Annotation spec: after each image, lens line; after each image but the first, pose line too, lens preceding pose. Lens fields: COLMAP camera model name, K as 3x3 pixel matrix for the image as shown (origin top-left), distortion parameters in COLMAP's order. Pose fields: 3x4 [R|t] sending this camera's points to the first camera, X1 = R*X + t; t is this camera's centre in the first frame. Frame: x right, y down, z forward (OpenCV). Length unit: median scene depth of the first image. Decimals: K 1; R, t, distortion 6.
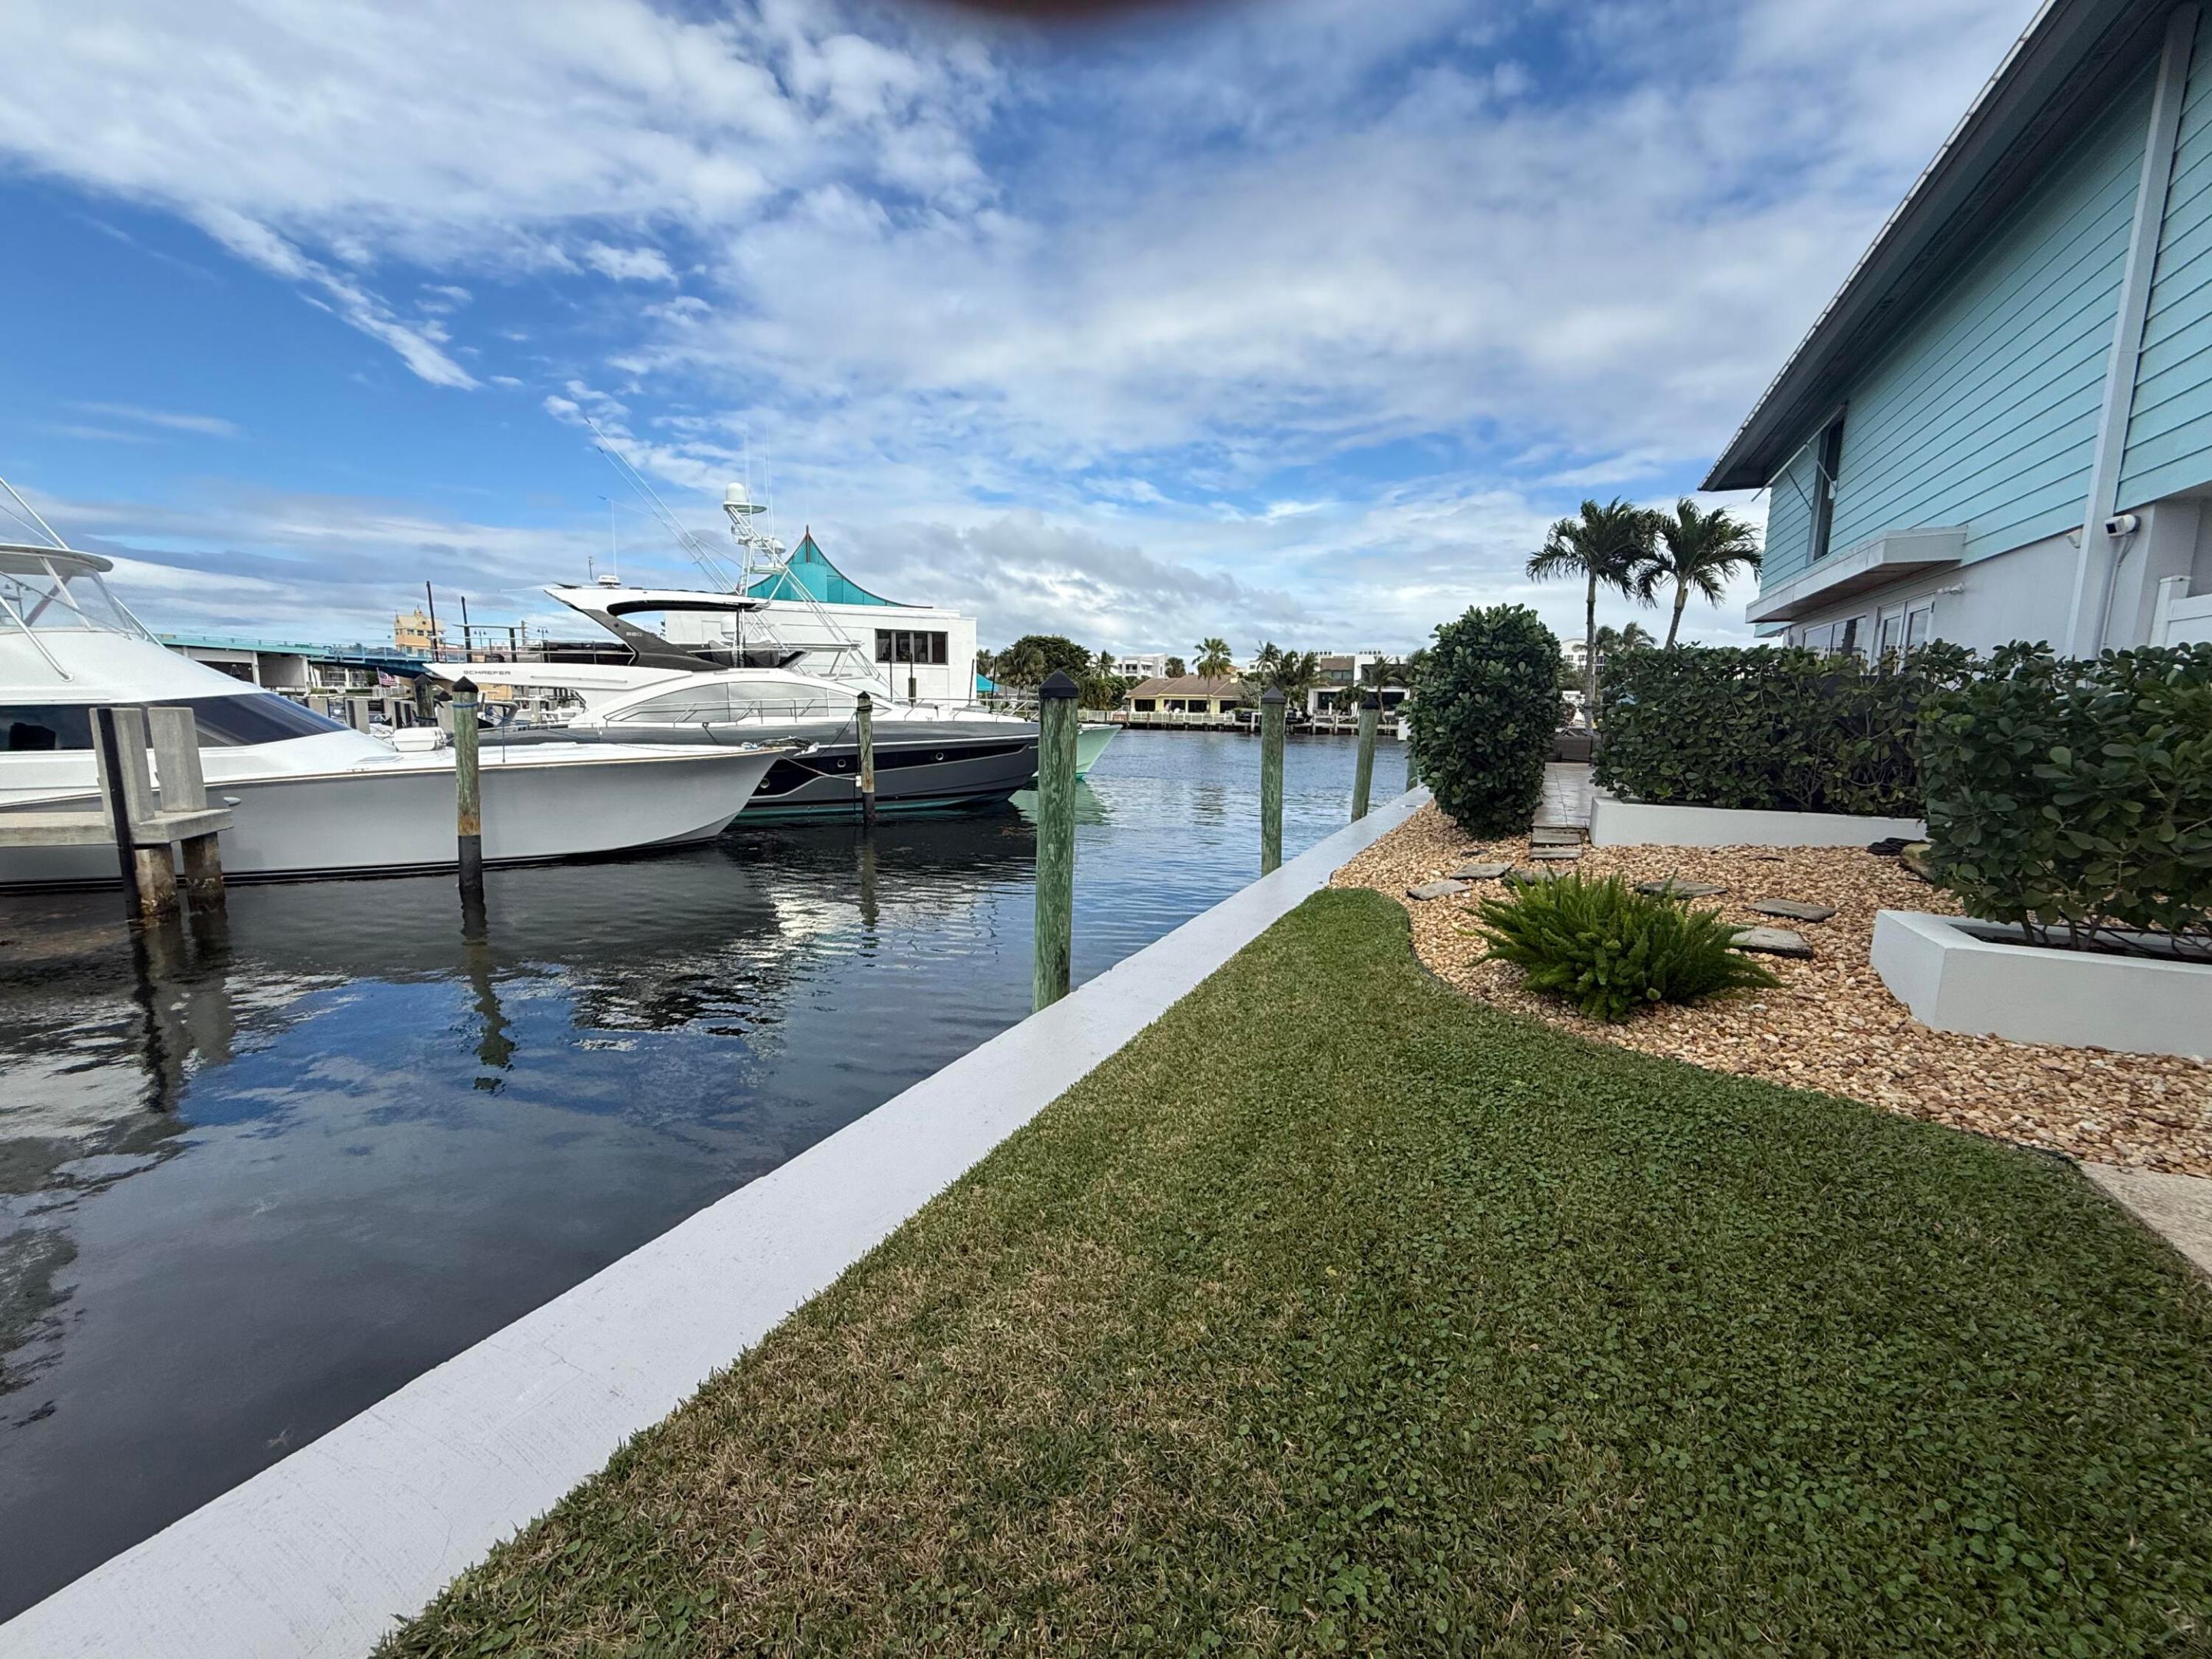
lens RADIAL K [[883.6, 0, 1108.0], [0, 883.6, 828.9], [0, 0, 1]] dist [-0.000289, 0.000641]
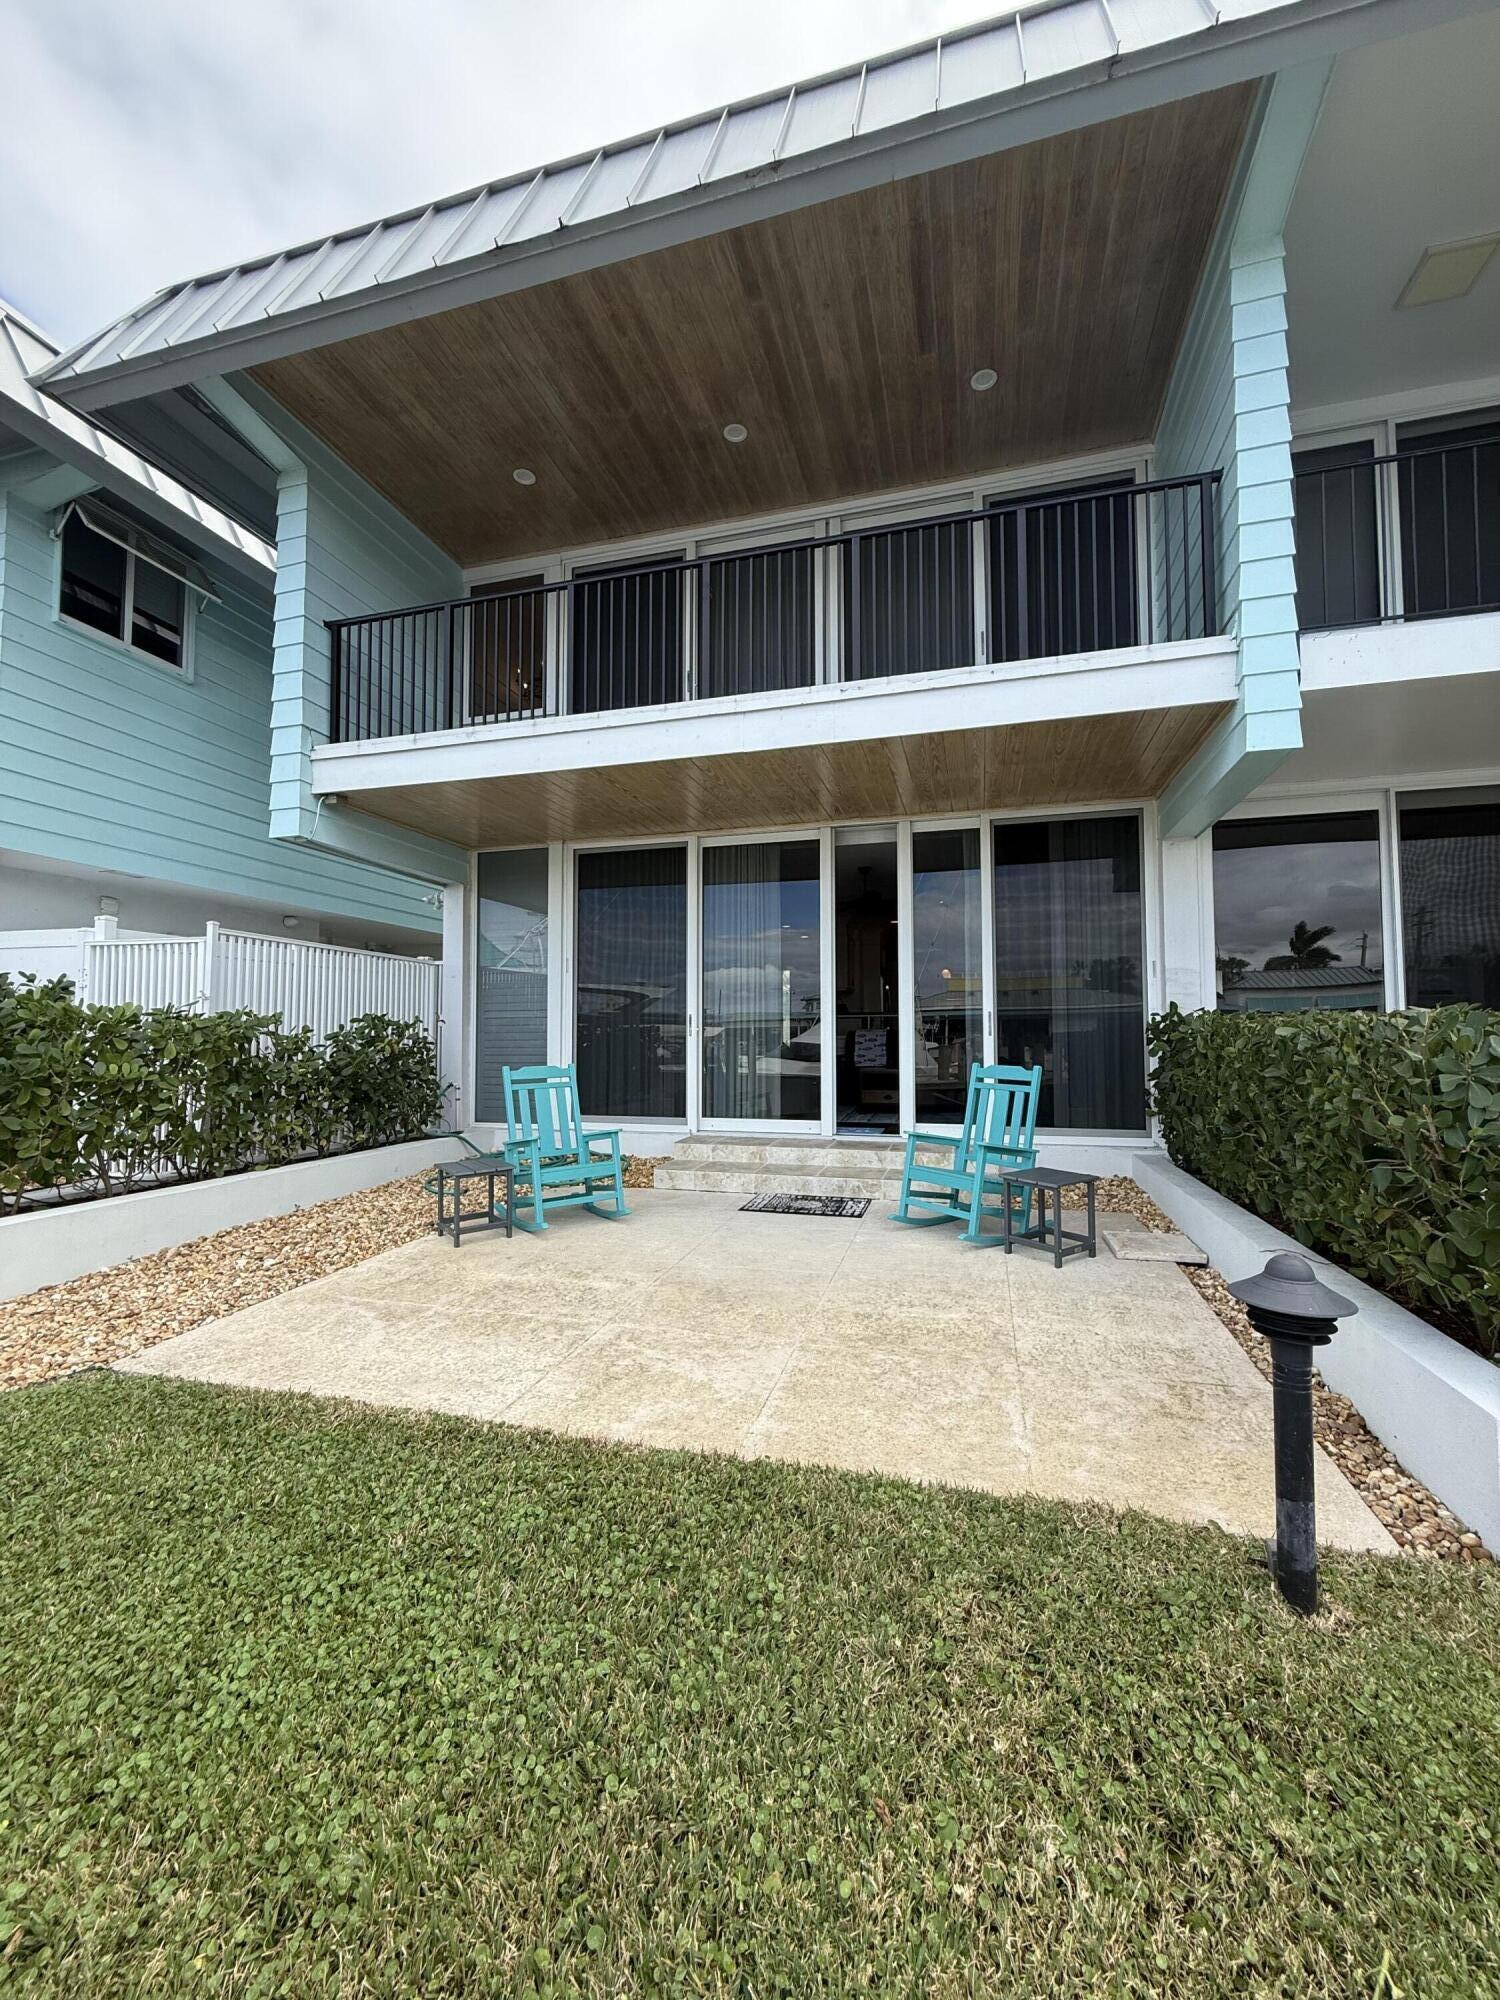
lens RADIAL K [[798.9, 0, 750.0], [0, 798.9, 1000.0], [0, 0, 1]] dist [-0.000289, 0.000641]
pose [[-0.172273, 0.029558, 0.984606, -0.204537], [0.134768, 0.990858, -0.006166, -0.014069], [-0.975787, 0.131632, -0.174681, 0.219223]]
